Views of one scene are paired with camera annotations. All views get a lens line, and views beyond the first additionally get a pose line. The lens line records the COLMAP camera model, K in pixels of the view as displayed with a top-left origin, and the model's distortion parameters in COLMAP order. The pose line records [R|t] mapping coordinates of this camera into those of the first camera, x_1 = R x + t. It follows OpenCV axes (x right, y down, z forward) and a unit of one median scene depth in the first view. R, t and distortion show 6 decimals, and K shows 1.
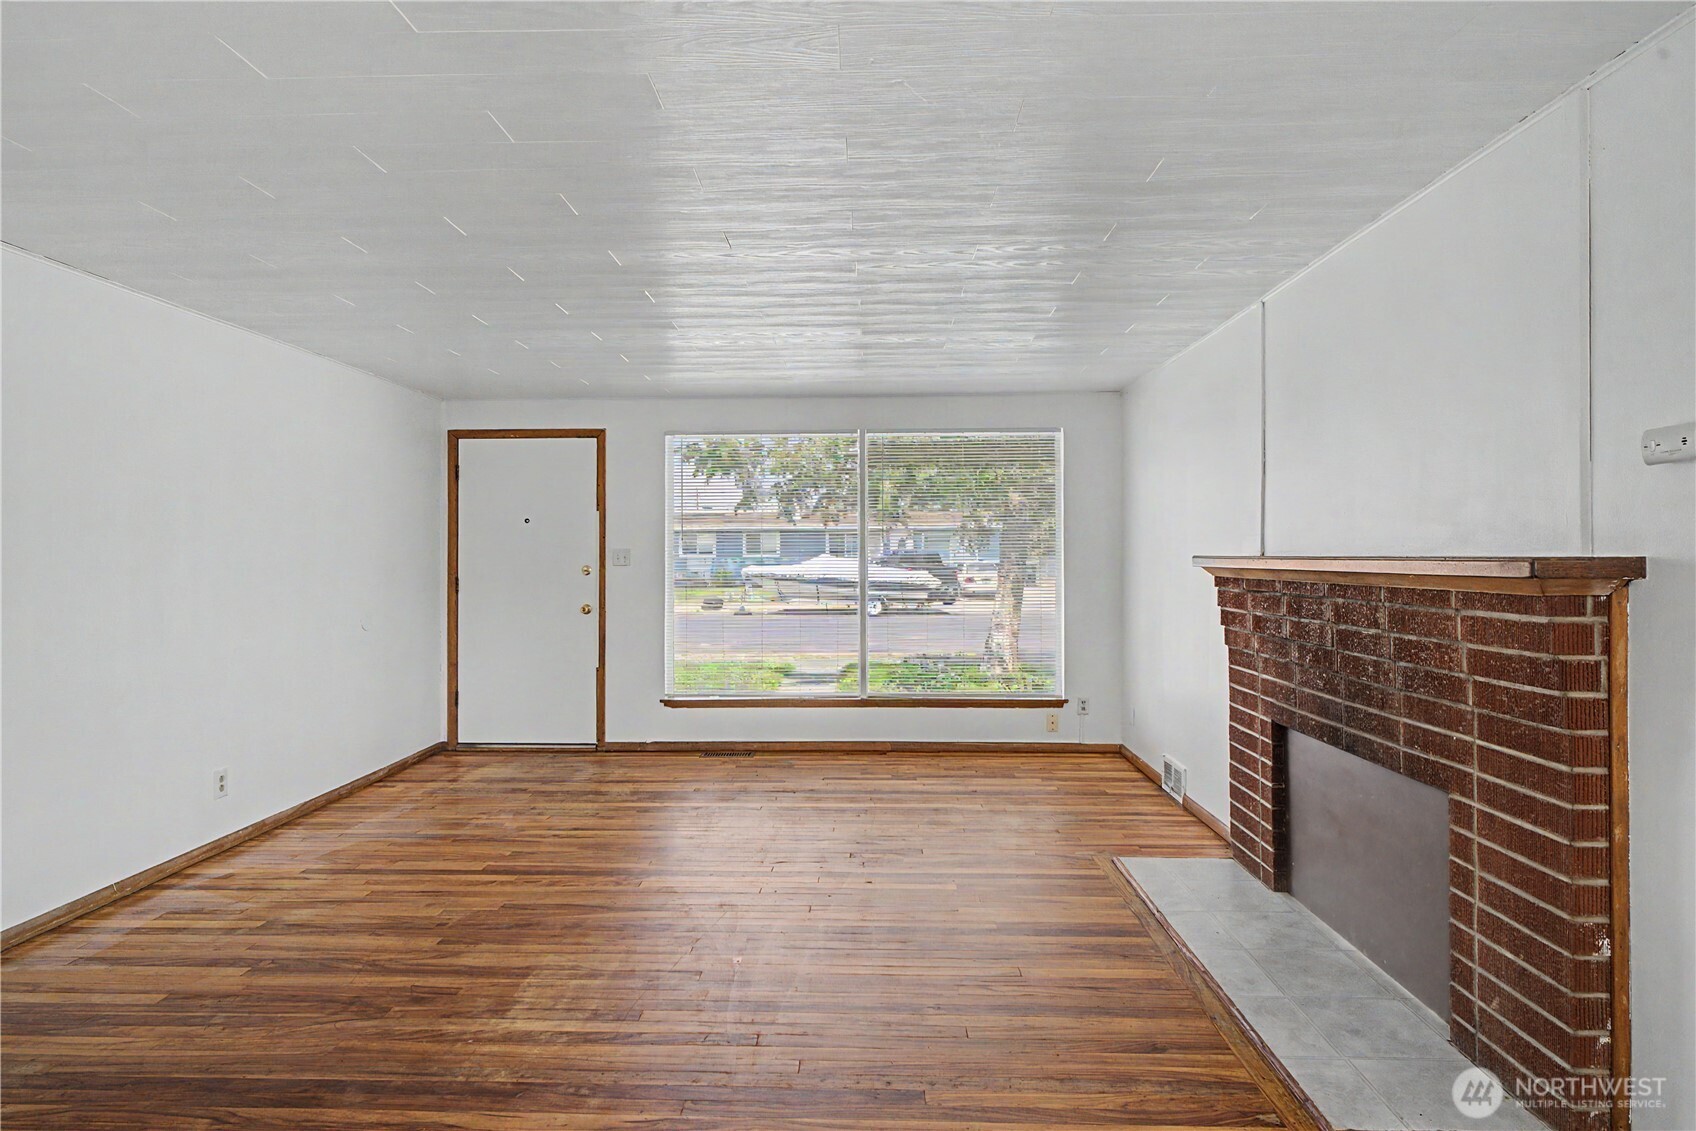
lens RADIAL K [[889.5, 0, 841.3], [0, 889.5, 553.7], [0, 0, 1]] dist [0.000783, 0.000729]
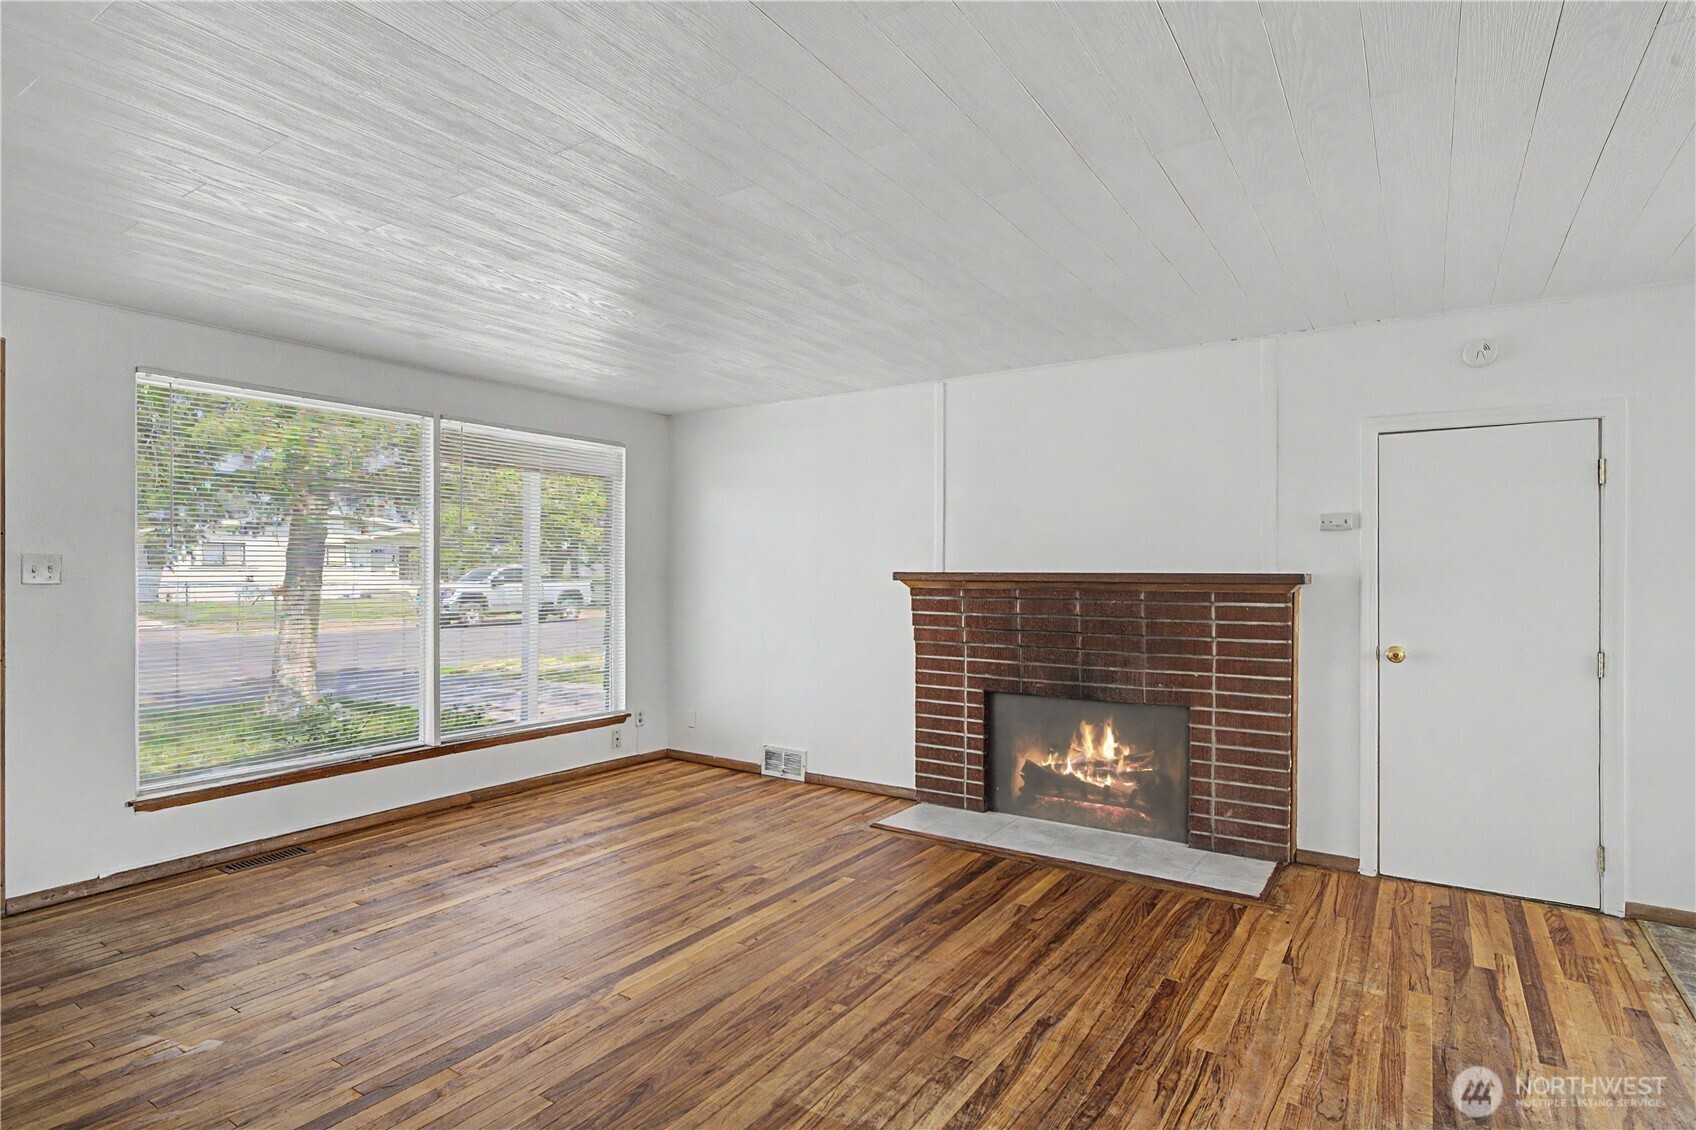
lens RADIAL K [[878.3, 0, 846.3], [0, 878.3, 580.1], [0, 0, 1]] dist [-0.002807, -0.000216]
pose [[0.525014, -0.002823, 0.851089, -0.795217], [-0.006718, 0.999950, 0.007461, 0.005882], [-0.851067, -0.009635, 0.524968, 0.460420]]
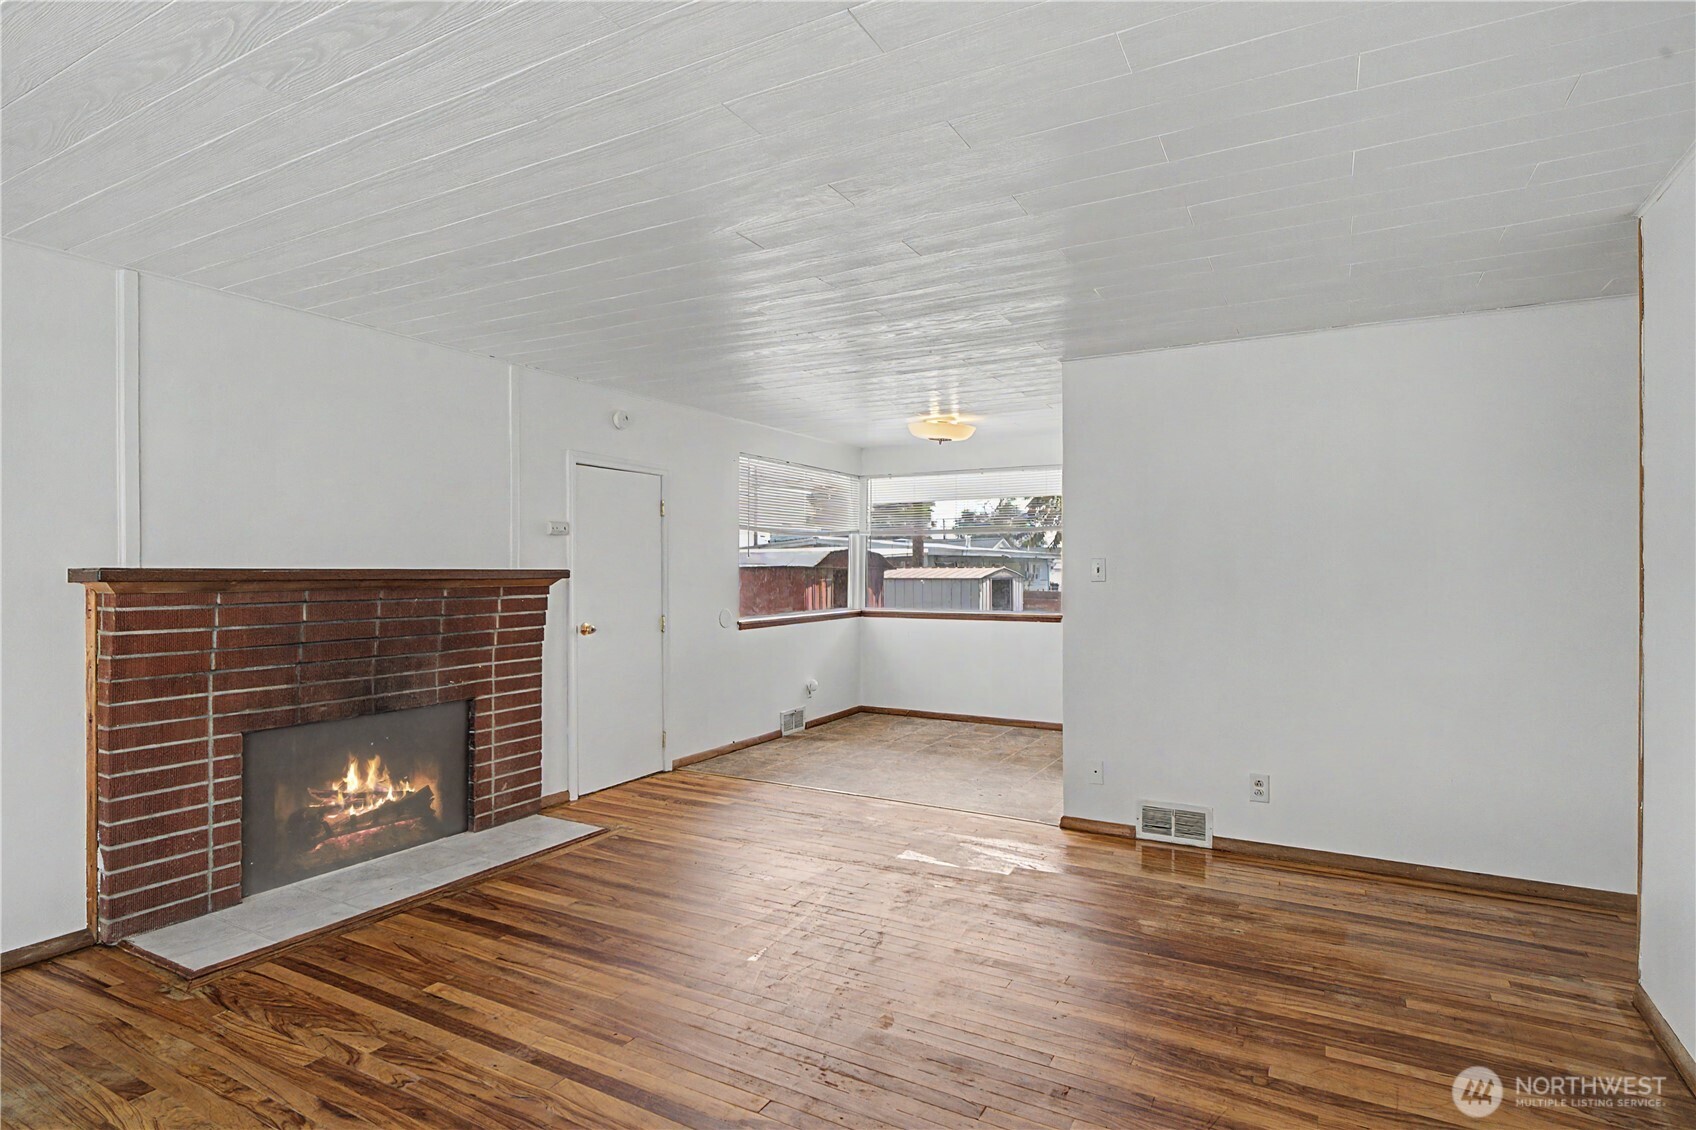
lens RADIAL K [[878.3, 0, 846.3], [0, 878.3, 580.1], [0, 0, 1]] dist [-0.002807, -0.000216]
pose [[-0.891801, -0.004030, 0.452410, -0.565311], [-0.000708, 0.999972, 0.007513, 0.007673], [-0.452428, 0.006380, -0.891778, 1.563055]]
